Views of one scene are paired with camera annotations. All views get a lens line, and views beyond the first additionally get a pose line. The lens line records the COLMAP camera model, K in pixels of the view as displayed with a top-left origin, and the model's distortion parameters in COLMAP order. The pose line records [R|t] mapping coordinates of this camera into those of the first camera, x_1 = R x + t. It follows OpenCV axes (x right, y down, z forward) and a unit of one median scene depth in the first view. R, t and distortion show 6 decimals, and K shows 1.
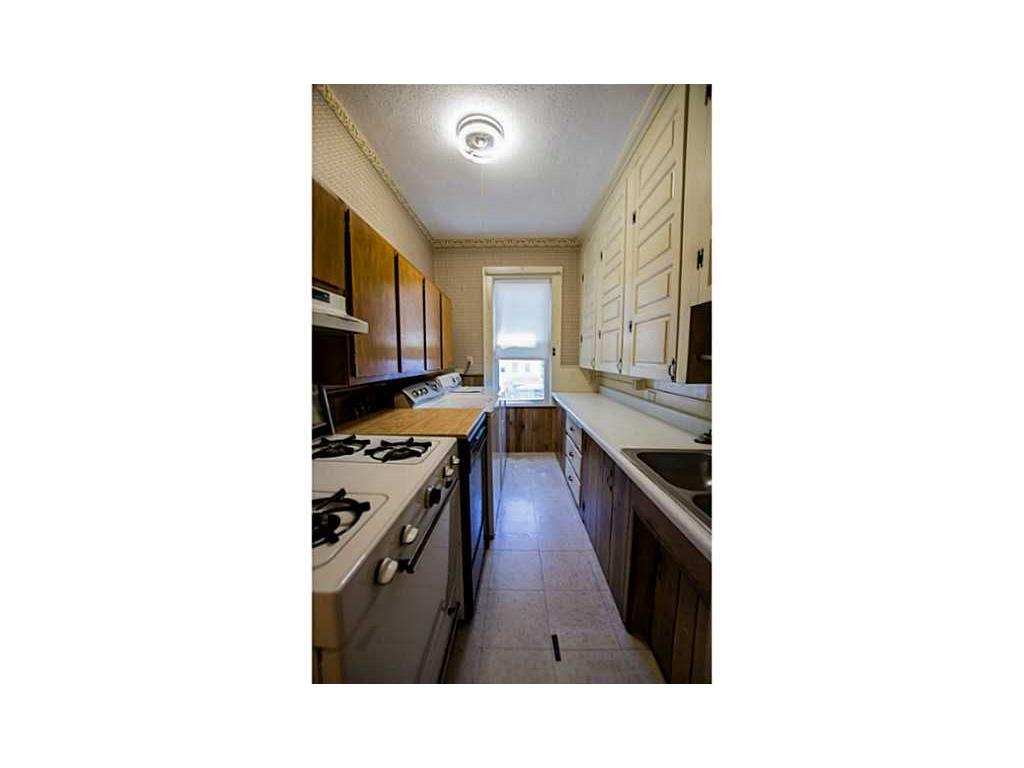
lens RADIAL K [[286.0, 0, 507.3], [0, 286.0, 386.8], [0, 0, 1]] dist [-0.009535, -0.000004]
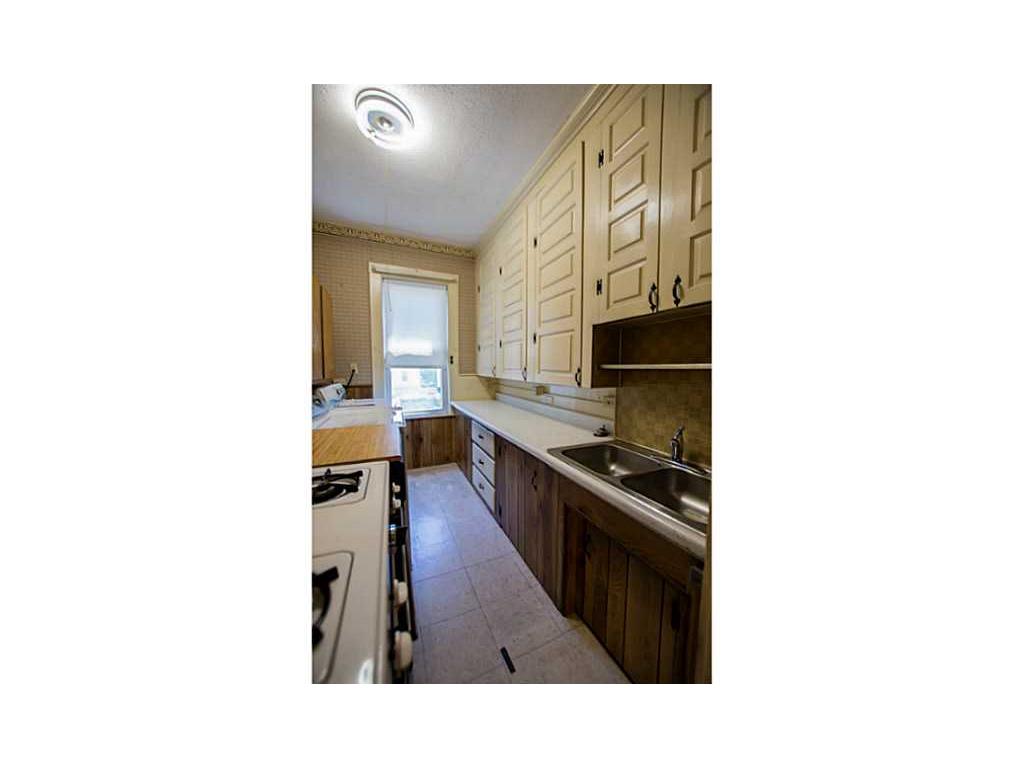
lens RADIAL K [[286.0, 0, 511.9], [0, 286.0, 386.1], [0, 0, 1]] dist [-0.009535, -0.000004]
pose [[0.890976, -0.027179, 0.453235, -0.141457], [0.040856, 0.998957, -0.020411, -0.005467], [-0.452208, 0.036704, 0.891157, 0.049340]]
